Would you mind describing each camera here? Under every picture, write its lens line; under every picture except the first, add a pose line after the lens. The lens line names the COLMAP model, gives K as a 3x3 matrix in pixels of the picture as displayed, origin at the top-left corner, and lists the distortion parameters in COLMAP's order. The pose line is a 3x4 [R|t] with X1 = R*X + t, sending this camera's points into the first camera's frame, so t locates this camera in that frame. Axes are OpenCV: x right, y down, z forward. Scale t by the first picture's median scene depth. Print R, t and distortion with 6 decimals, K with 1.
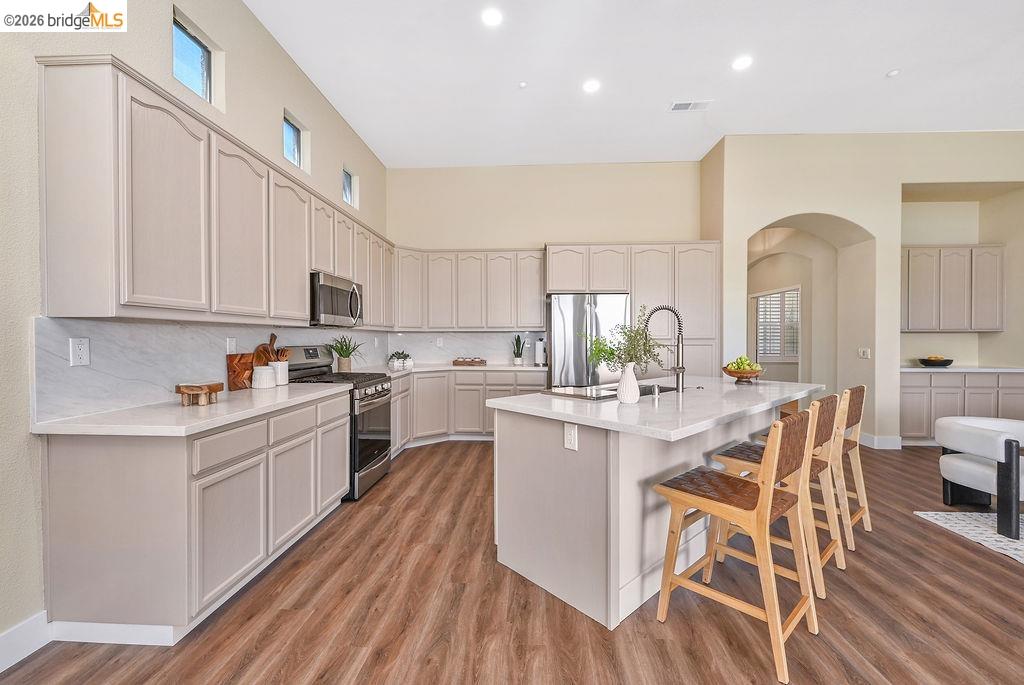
lens RADIAL K [[423.3, 0, 505.6], [0, 423.3, 342.4], [0, 0, 1]] dist [0.000441, -0.000162]
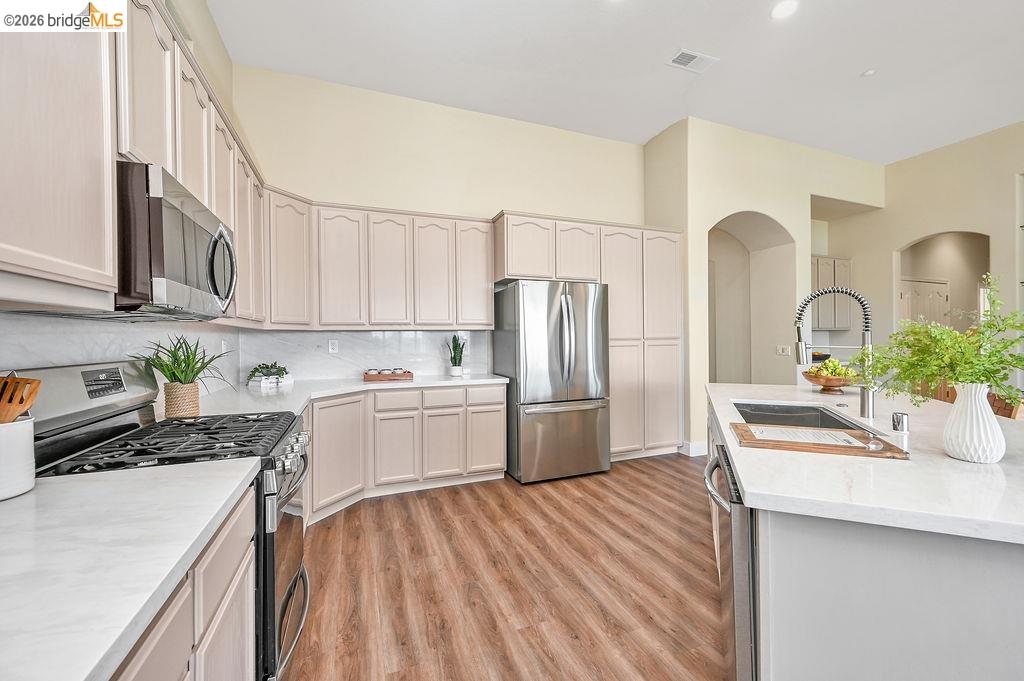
lens RADIAL K [[403.7, 0, 506.4], [0, 403.7, 339.8], [0, 0, 1]] dist [0.000621, 0.000409]
pose [[0.906426, -0.009914, 0.422247, -0.239076], [0.013490, 0.999894, -0.005482, -0.005714], [-0.422148, 0.010665, 0.906464, 0.430663]]
